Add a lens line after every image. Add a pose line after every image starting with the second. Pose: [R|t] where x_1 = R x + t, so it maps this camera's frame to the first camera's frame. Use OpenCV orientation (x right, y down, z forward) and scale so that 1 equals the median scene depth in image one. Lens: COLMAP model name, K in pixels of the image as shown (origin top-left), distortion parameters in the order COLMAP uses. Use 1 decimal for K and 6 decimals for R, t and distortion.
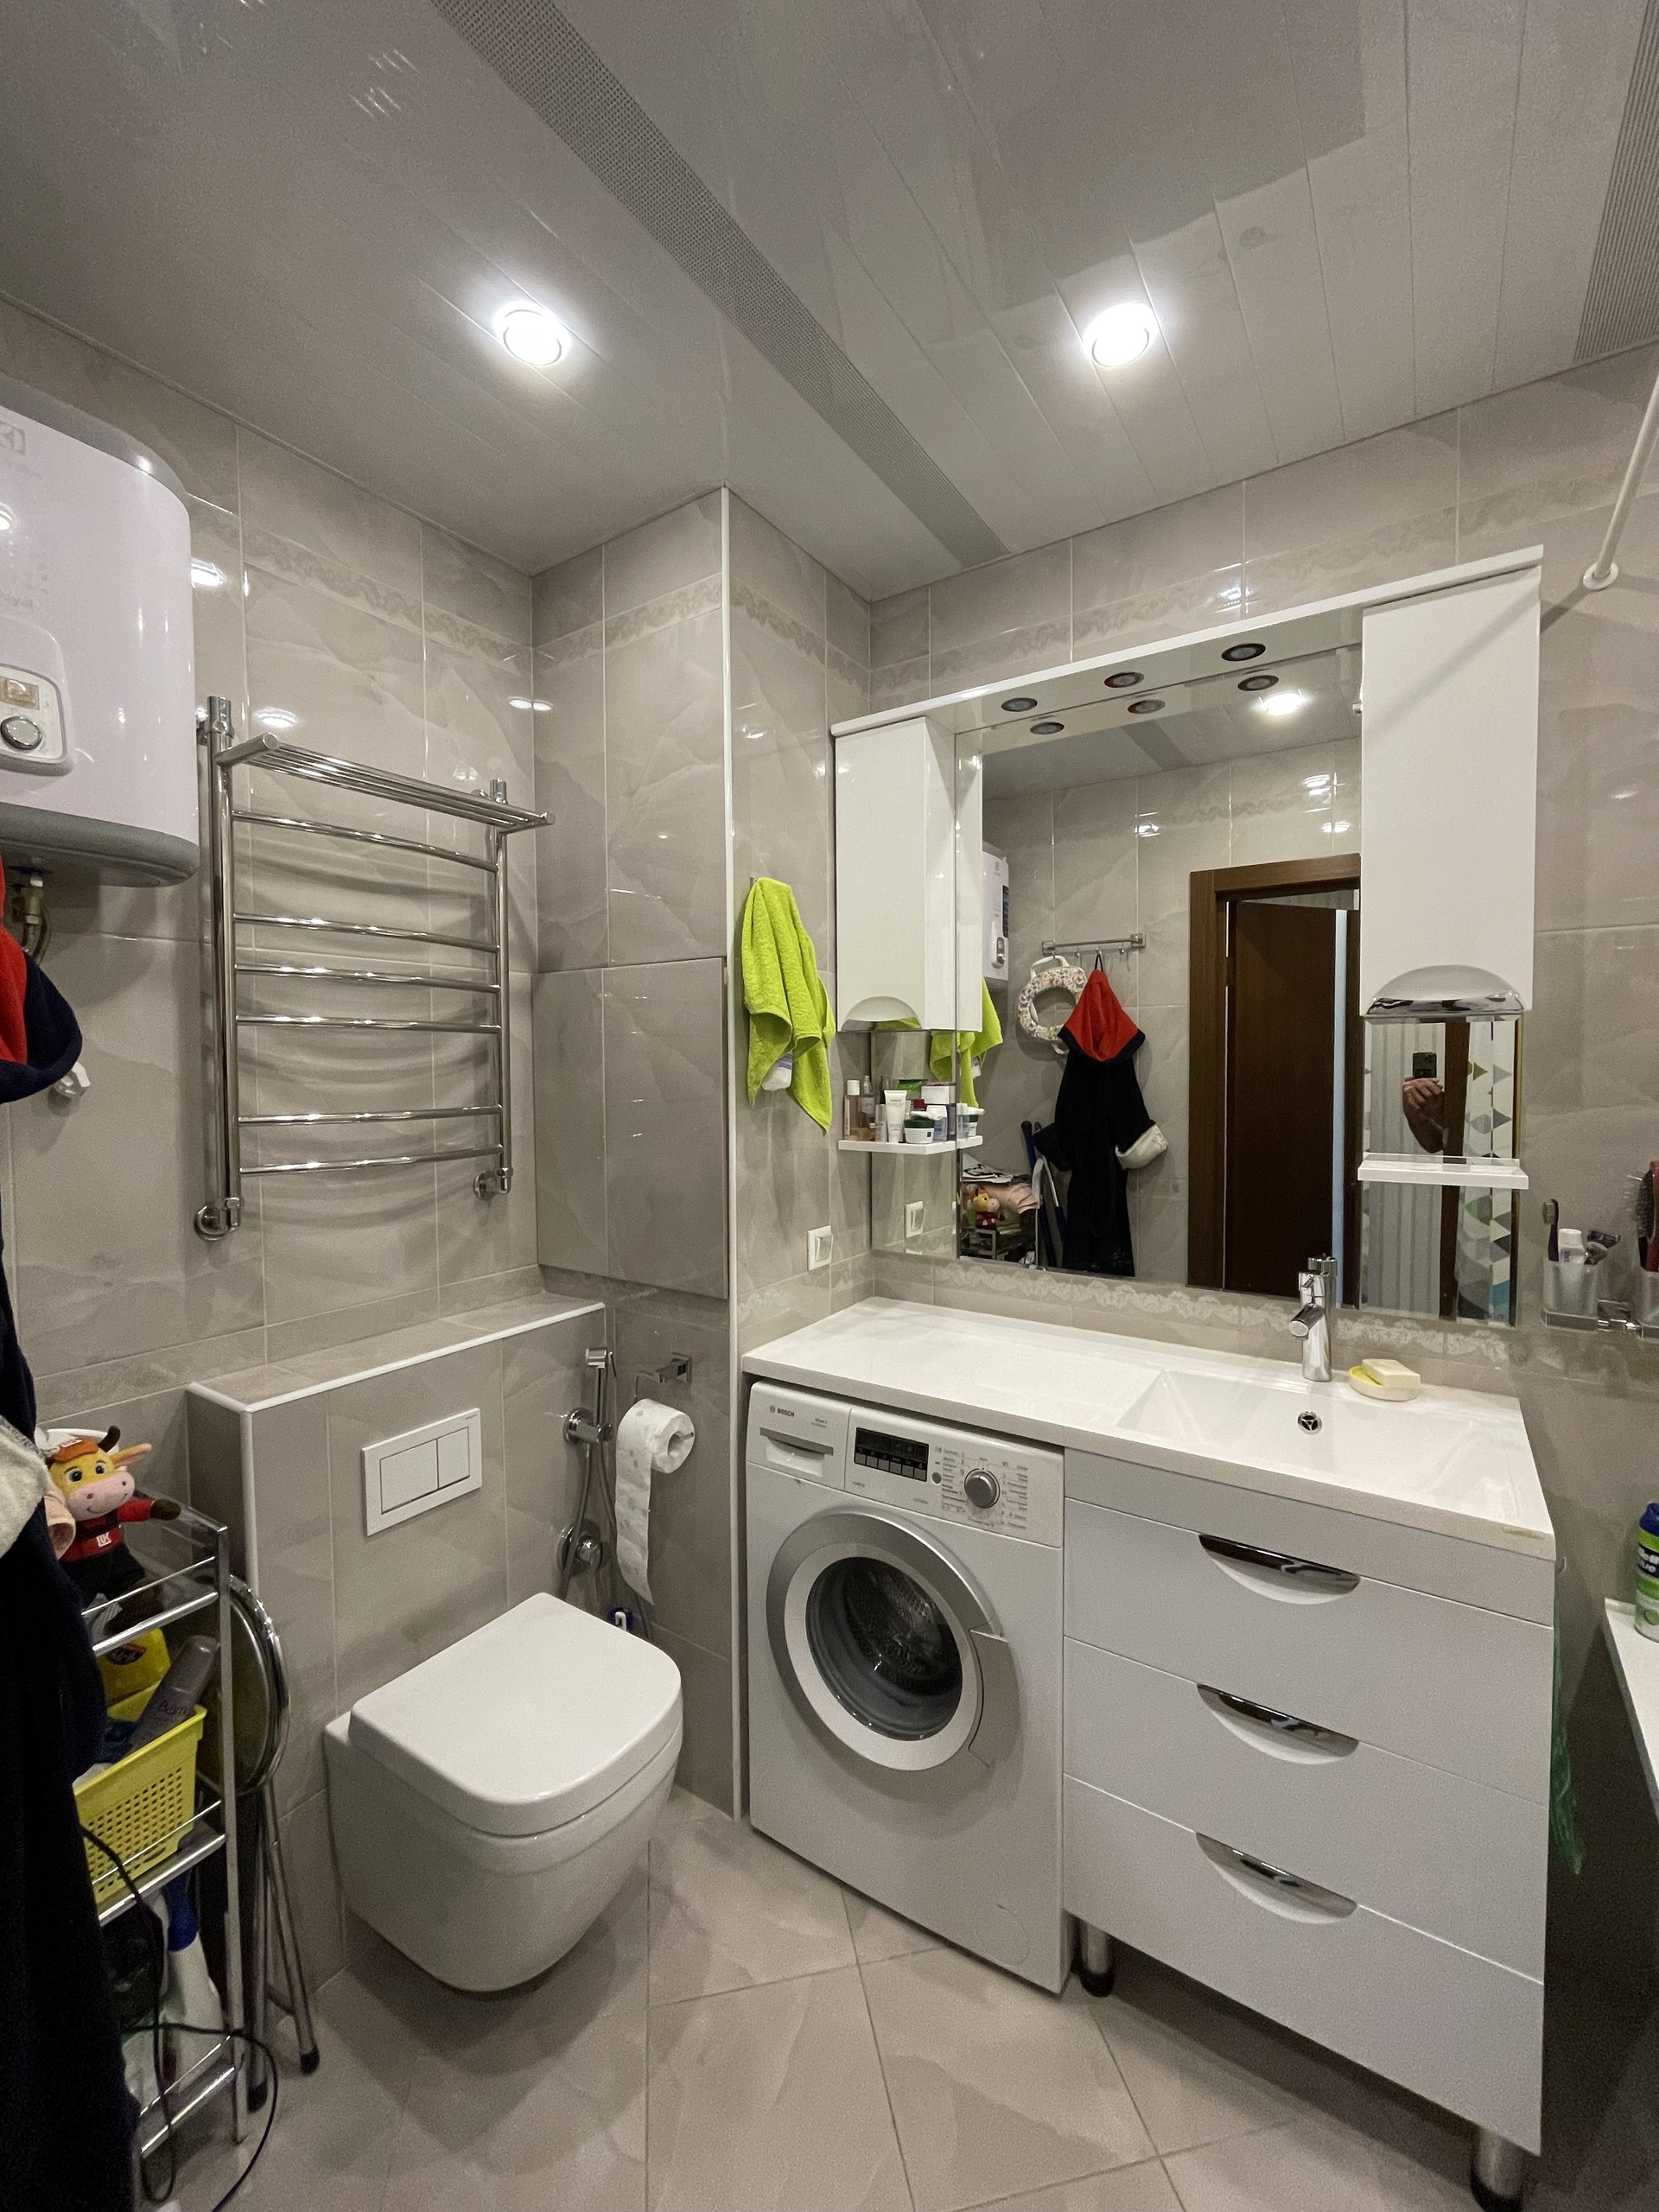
lens RADIAL K [[903.0, 0, 831.1], [0, 903.0, 1100.9], [0, 0, 1]] dist [-0.007794, 0.002492]
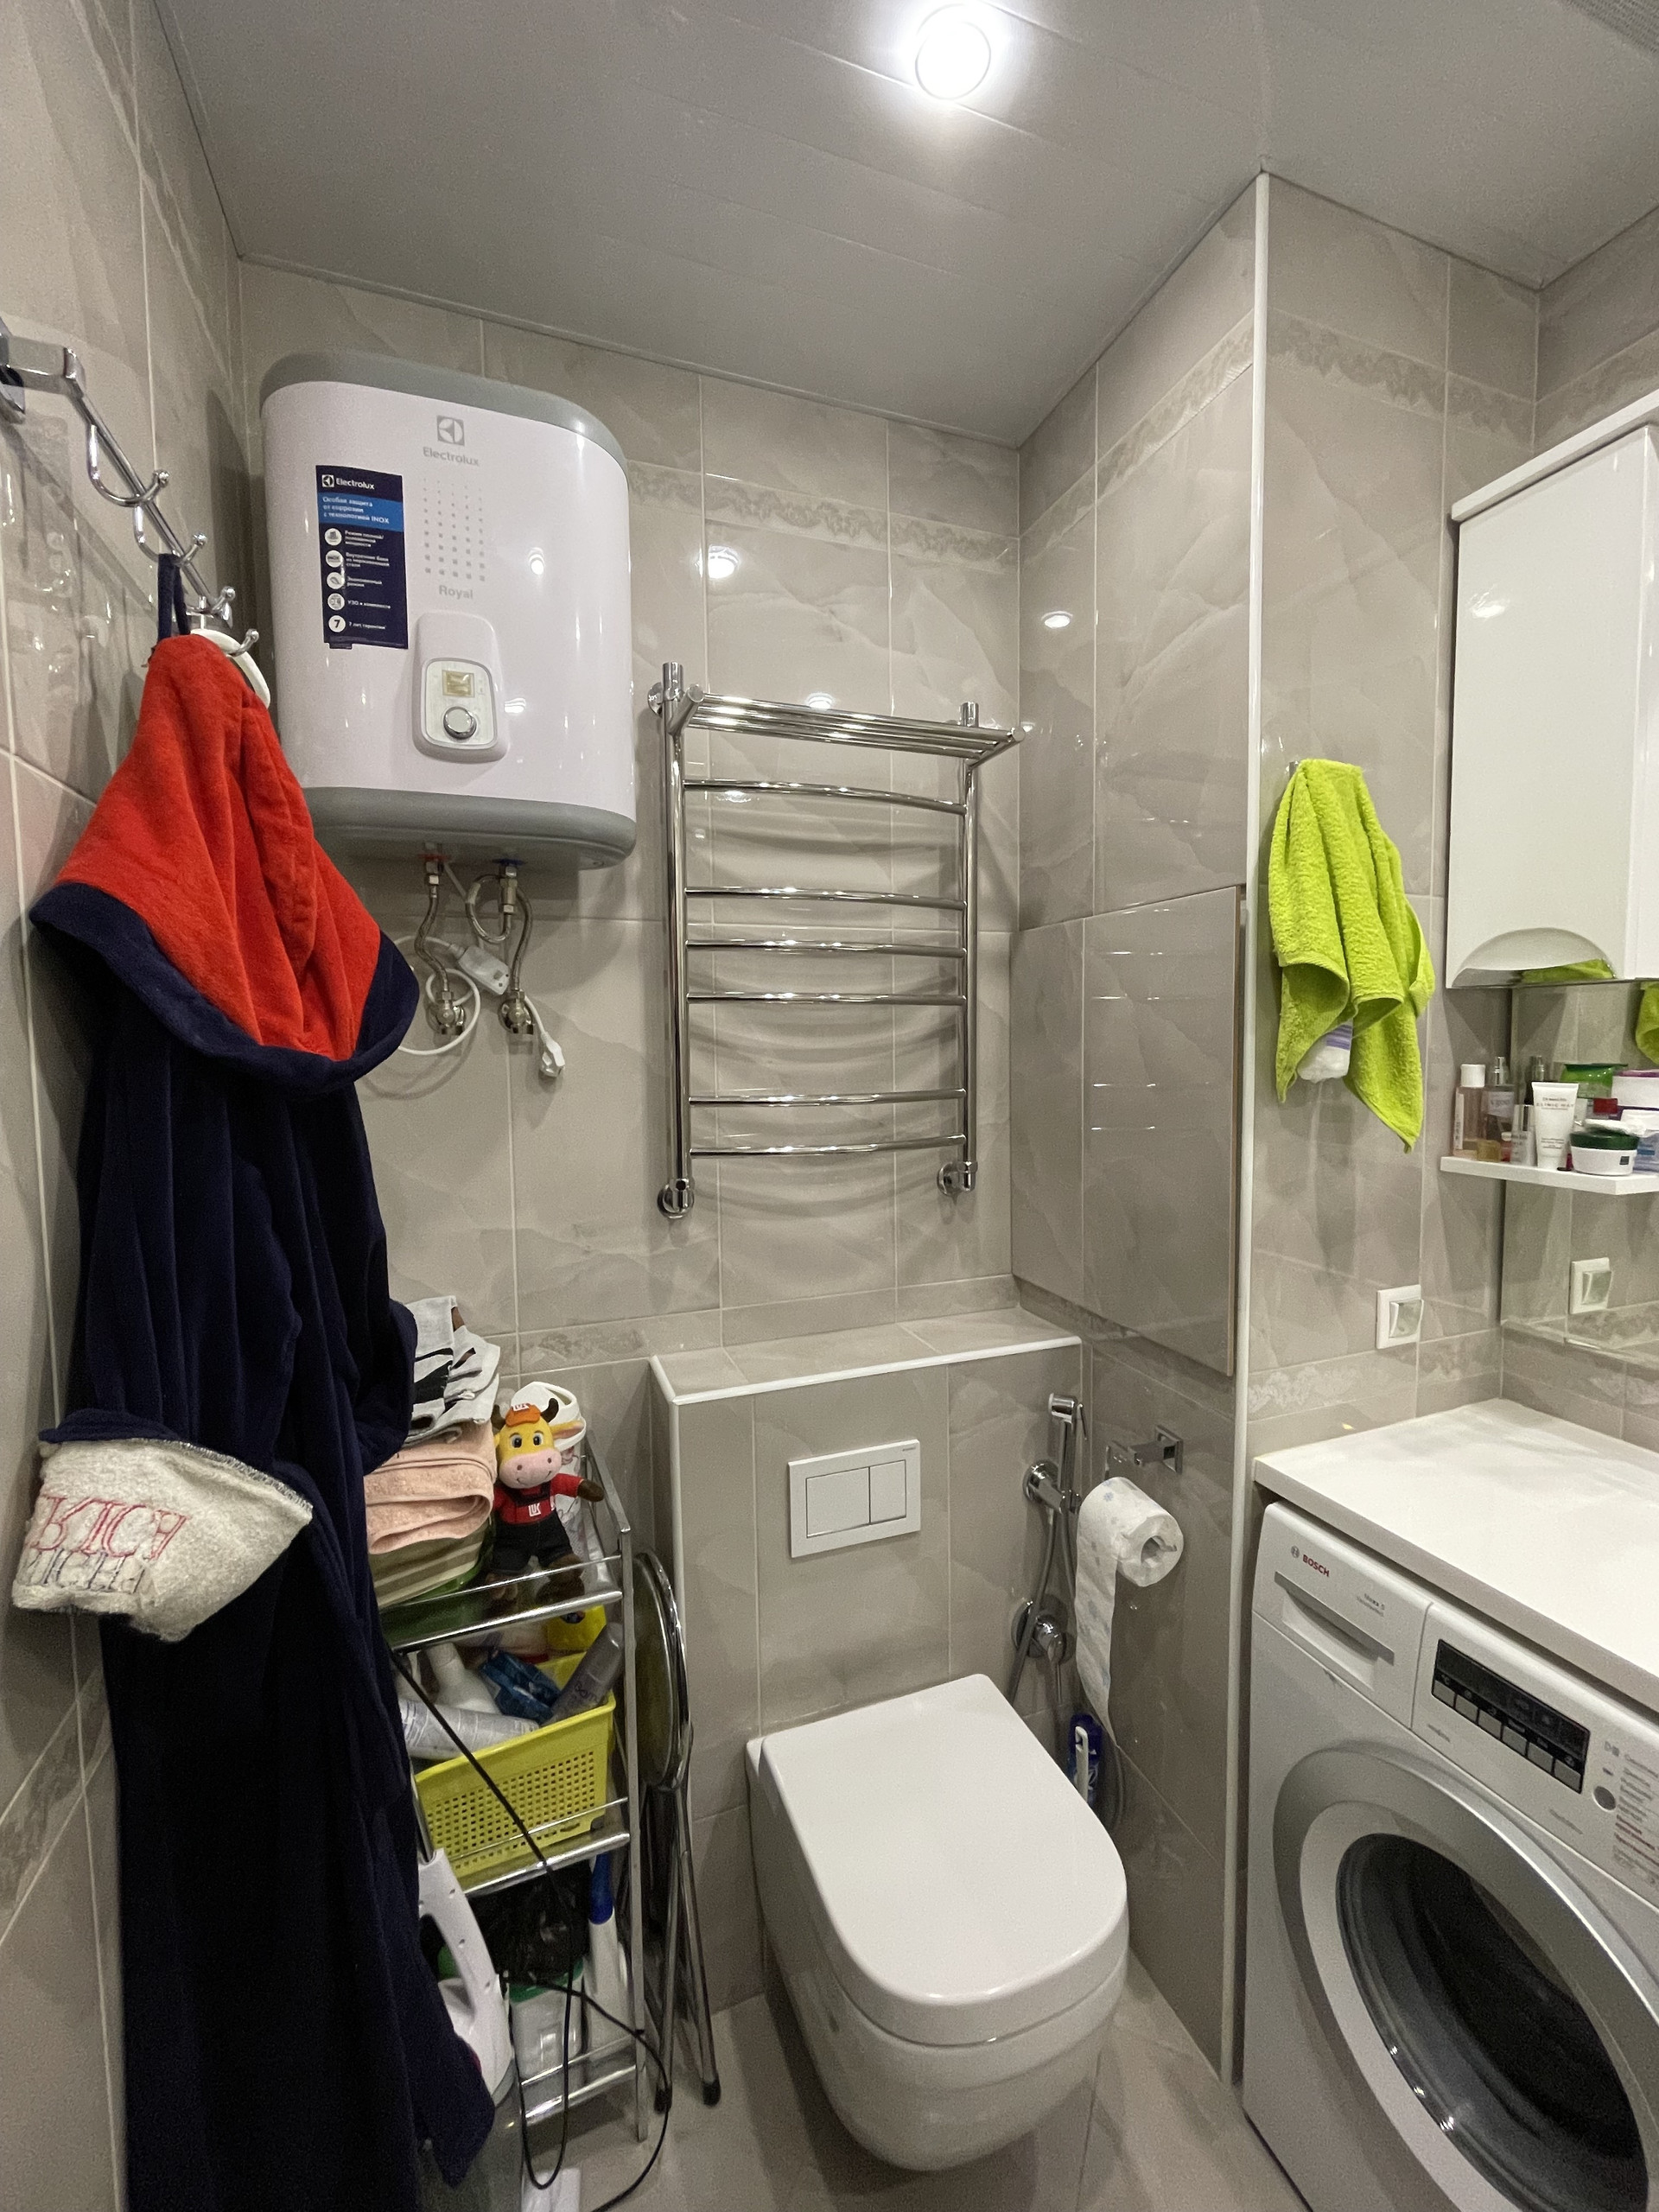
lens RADIAL K [[903.0, 0, 831.3], [0, 903.0, 1097.8], [0, 0, 1]] dist [-0.007794, 0.002492]
pose [[0.810430, 0.035220, -0.584776, 0.034523], [-0.017035, 0.999186, 0.036571, -0.017282], [0.585588, -0.019676, 0.810370, 0.252255]]
